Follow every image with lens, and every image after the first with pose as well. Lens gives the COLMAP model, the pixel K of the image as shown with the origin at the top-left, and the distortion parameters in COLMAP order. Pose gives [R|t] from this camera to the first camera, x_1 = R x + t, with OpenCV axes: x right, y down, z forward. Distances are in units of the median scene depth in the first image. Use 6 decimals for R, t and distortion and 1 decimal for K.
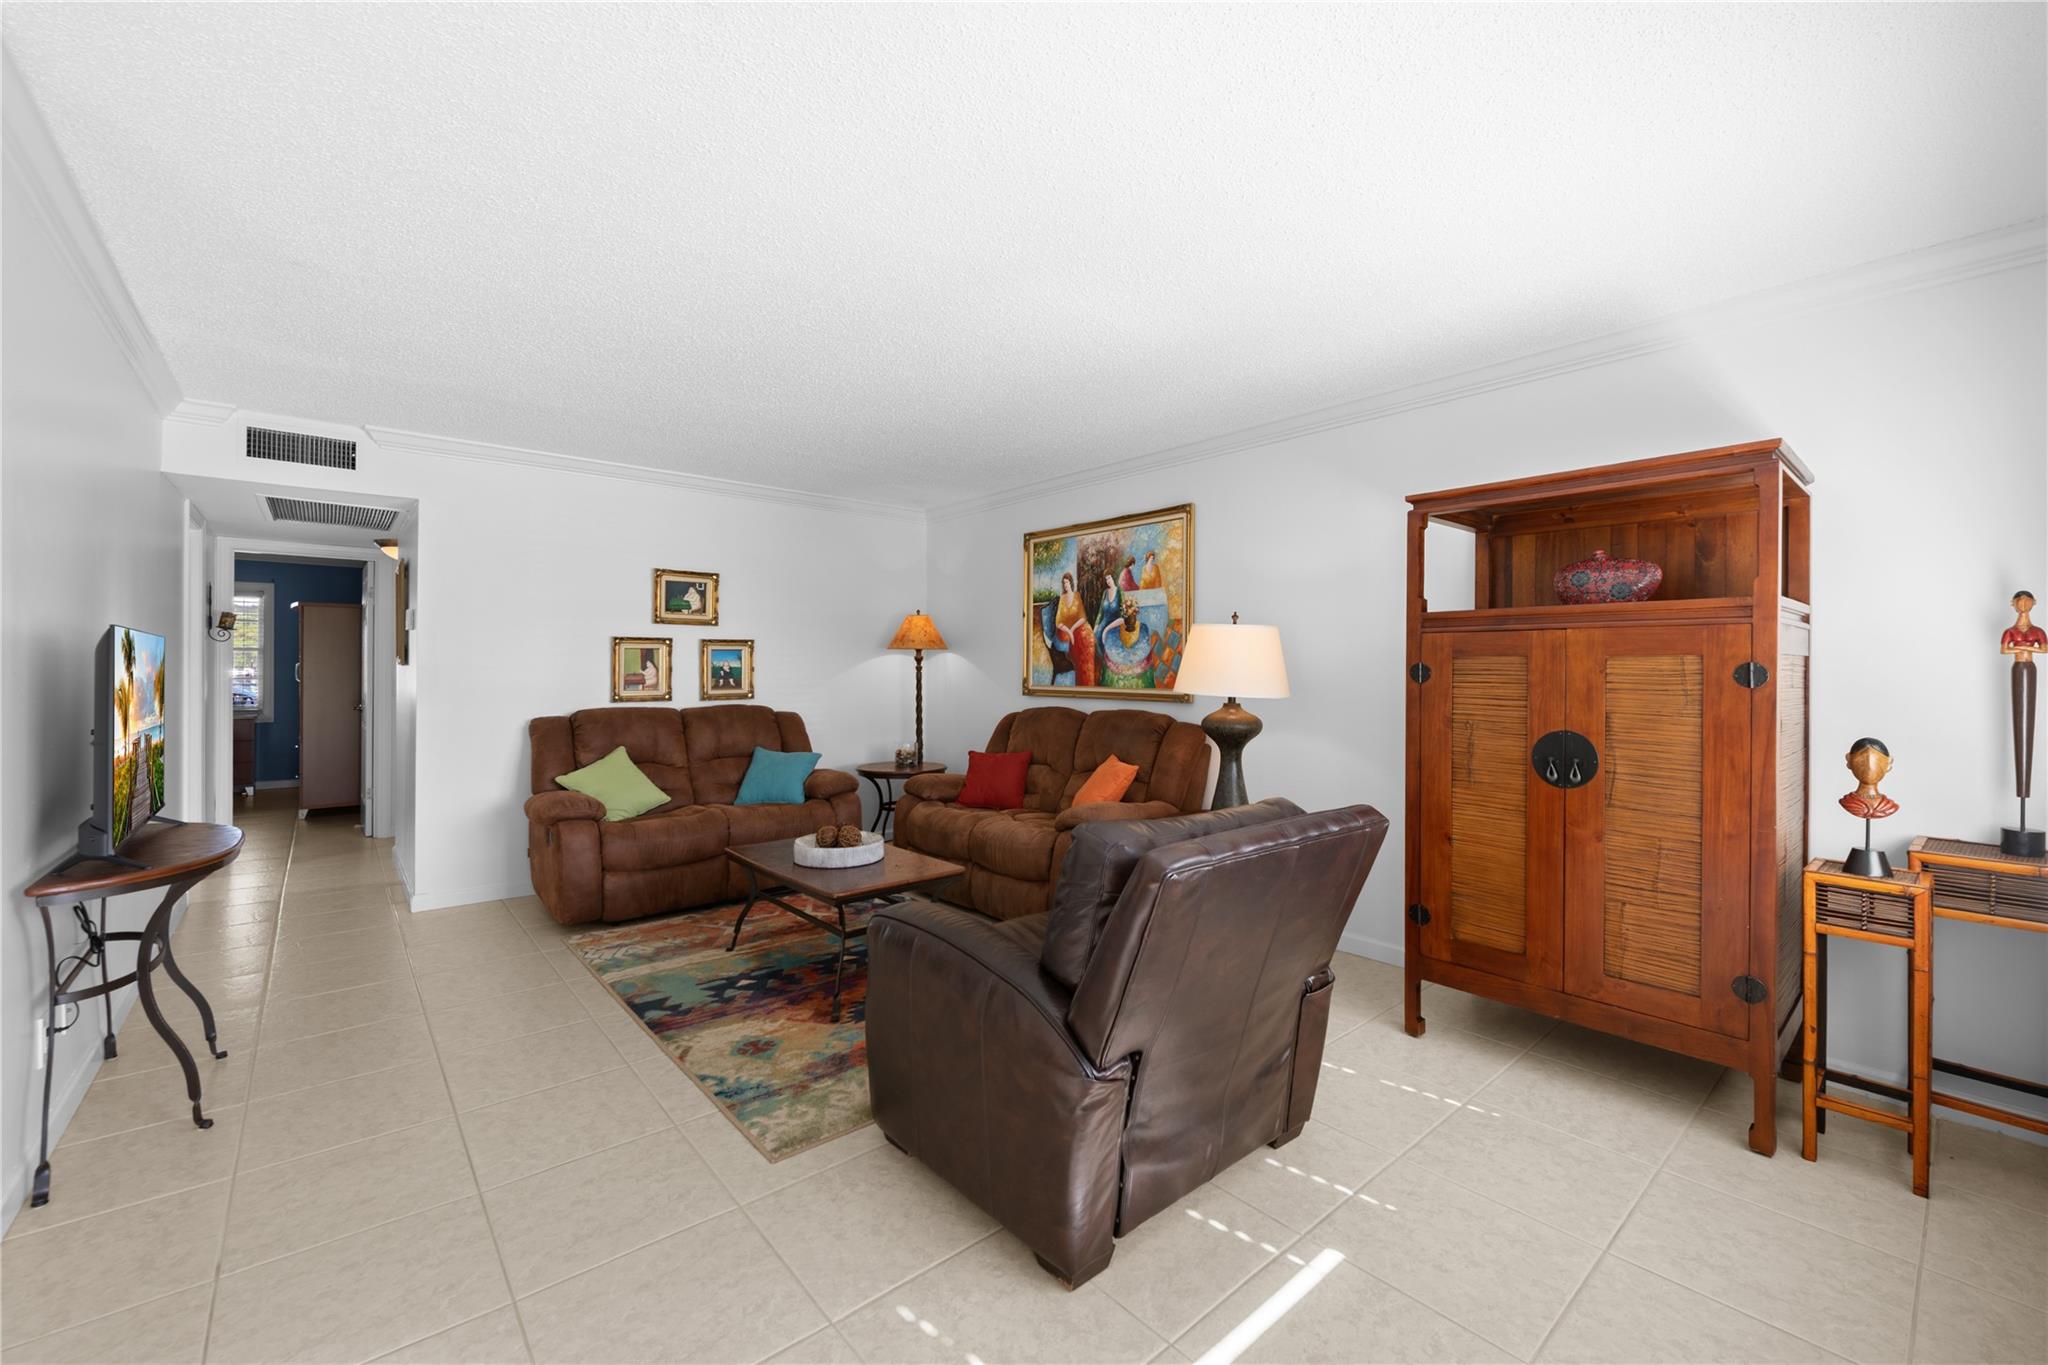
lens RADIAL K [[820.0, 0, 1024.9], [0, 820.0, 668.9], [0, 0, 1]] dist [-0.001467, 0.000059]
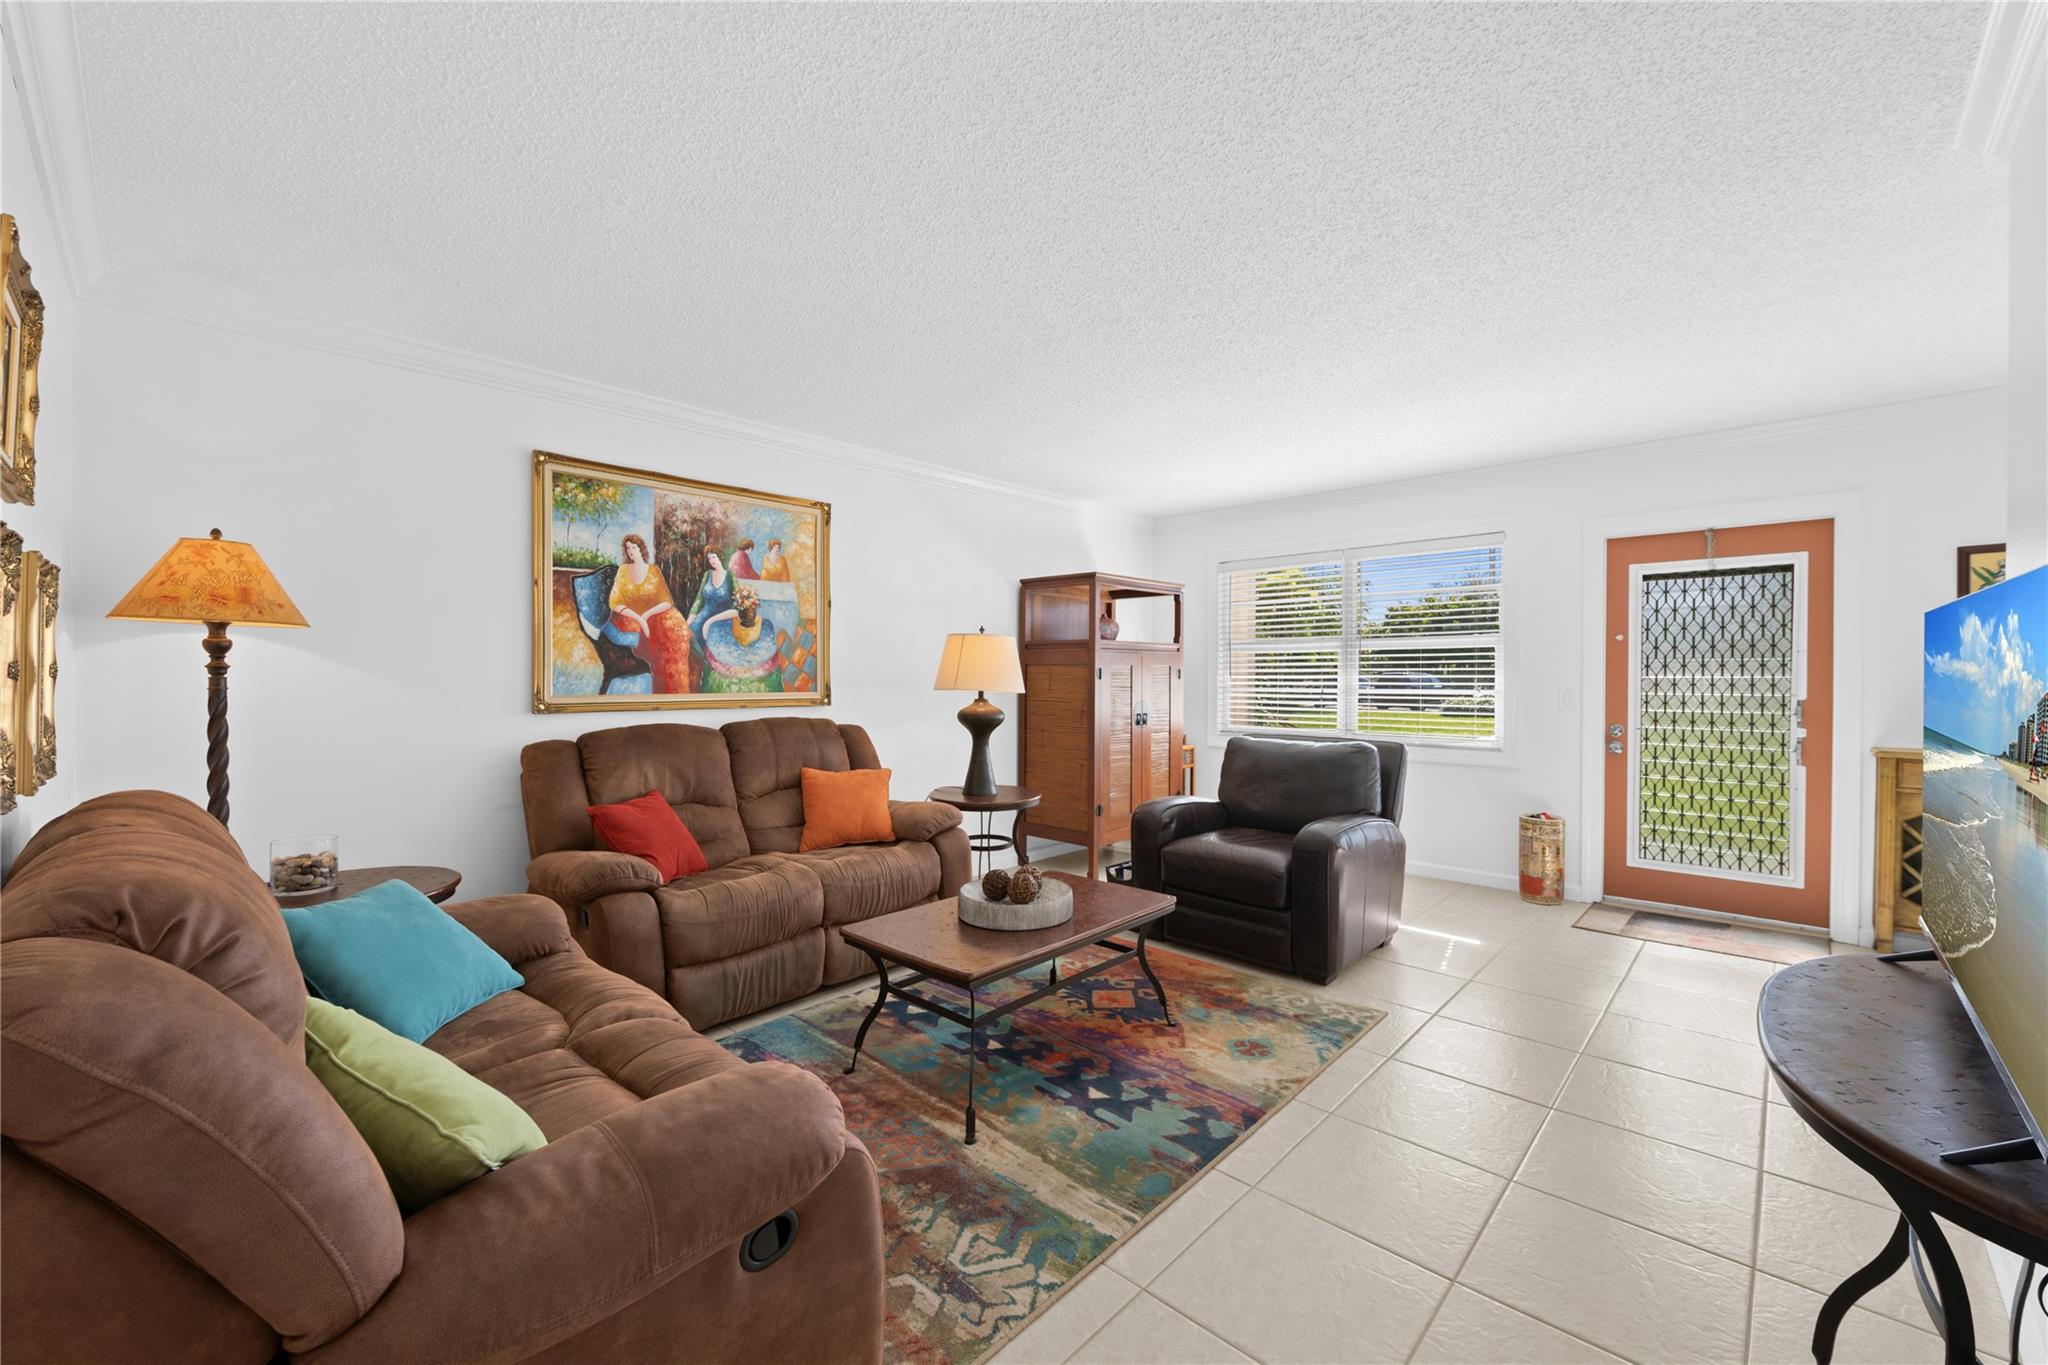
lens RADIAL K [[820.0, 0, 1028.6], [0, 820.0, 685.8], [0, 0, 1]] dist [-0.001467, 0.000059]
pose [[-0.108812, -0.013432, 0.993972, -0.726995], [0.001733, 0.999905, 0.013702, 0.004192], [-0.994061, 0.003213, -0.108778, 0.780603]]
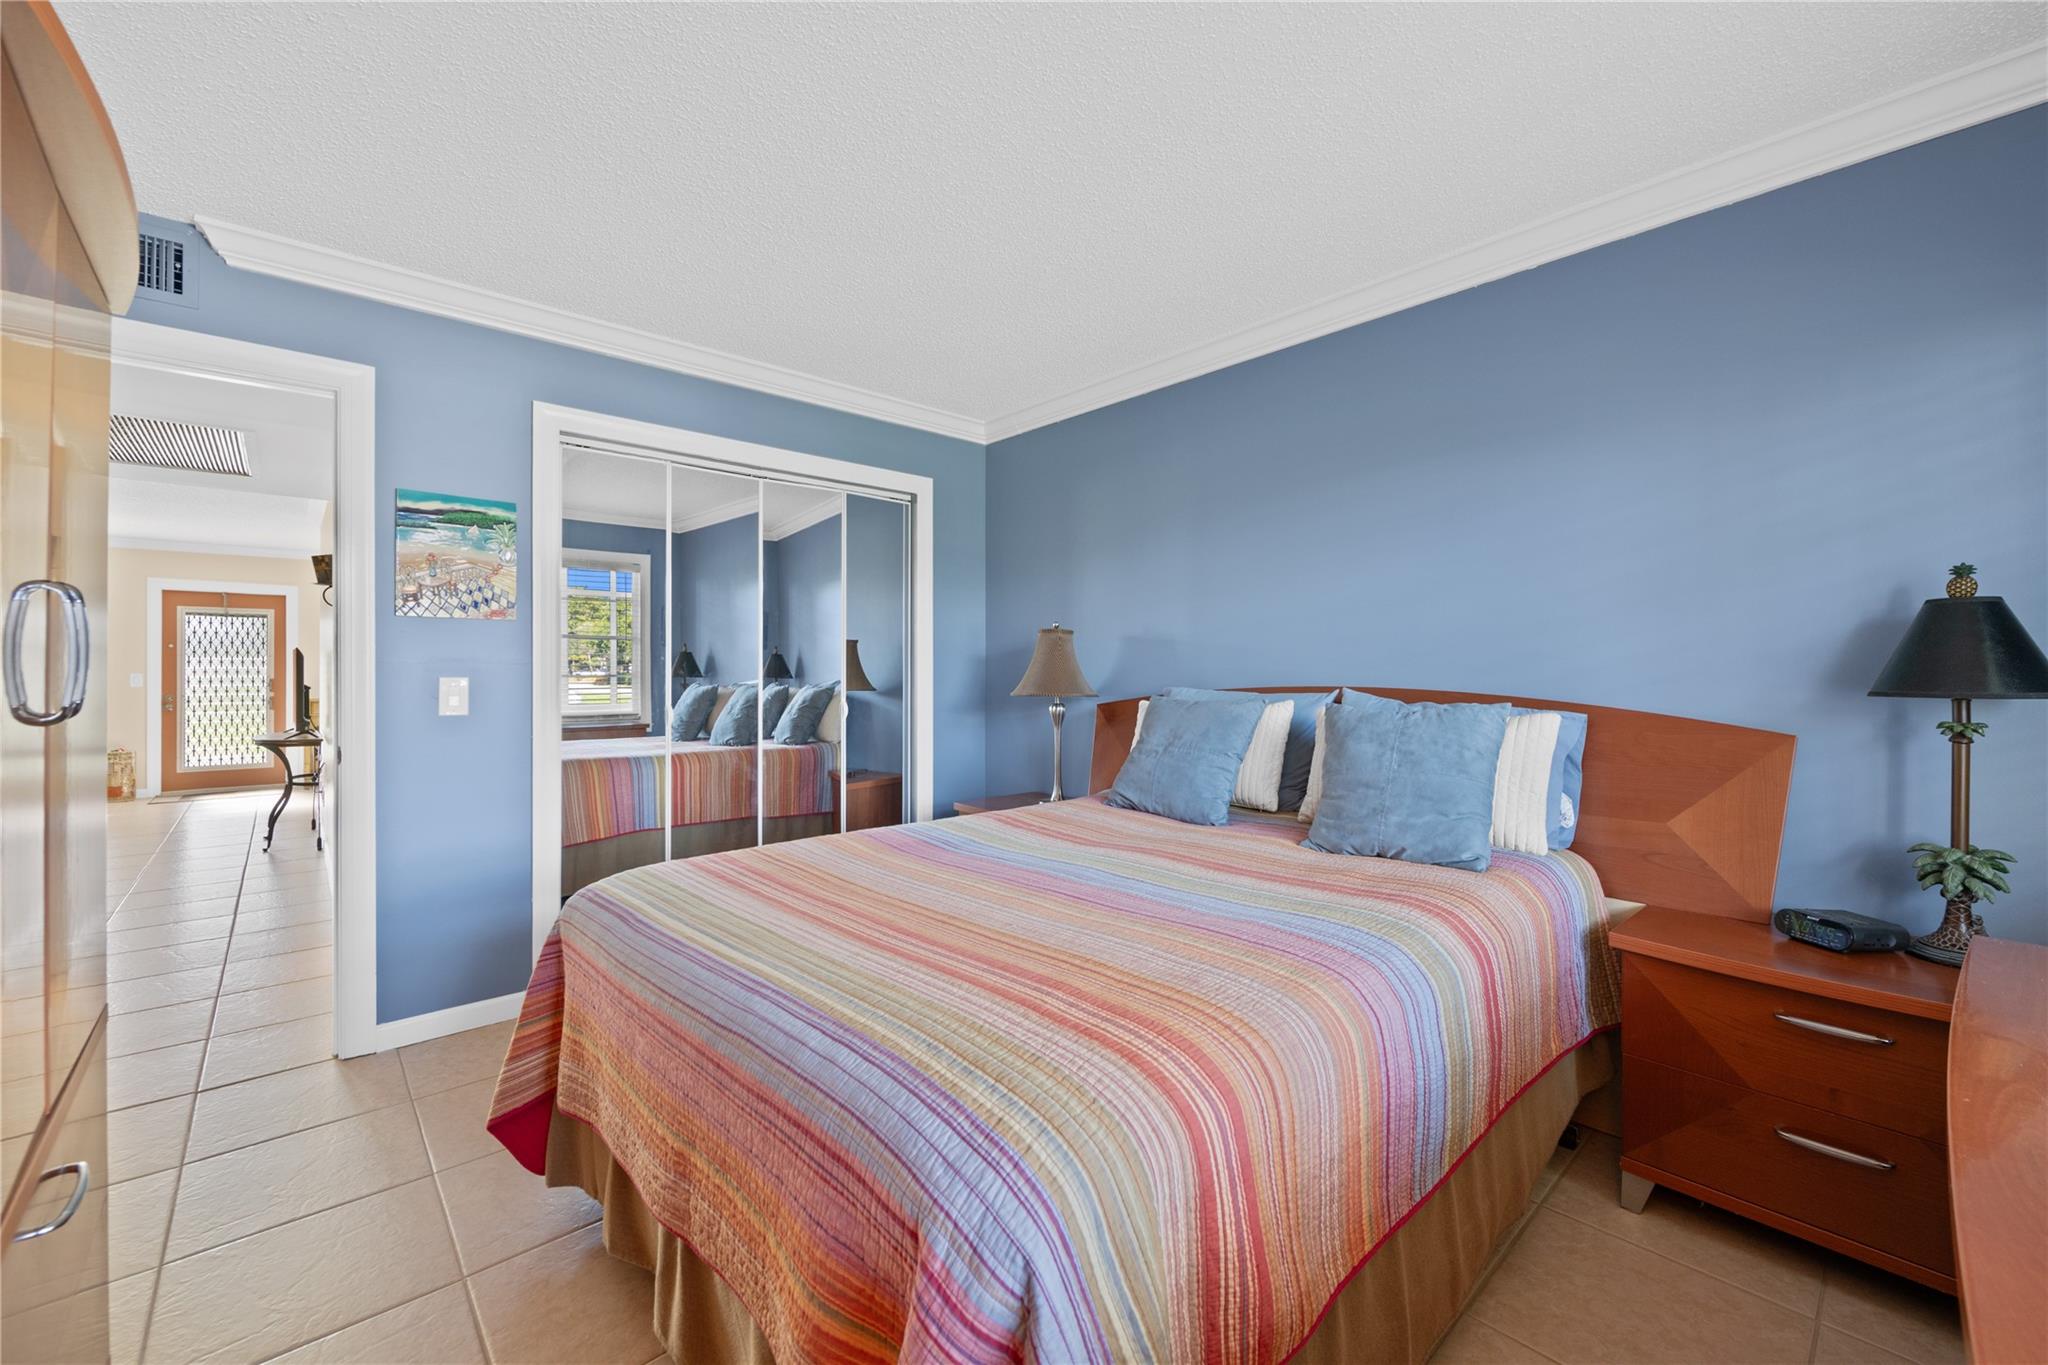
lens RADIAL K [[820.0, 0, 1028.2], [0, 820.0, 680.6], [0, 0, 1]] dist [-0.001467, 0.000059]
pose [[-0.999258, 0.002607, -0.038428, -1.045729], [0.002476, 0.999991, 0.003461, 0.015292], [0.038437, 0.003363, -0.999255, 1.152645]]
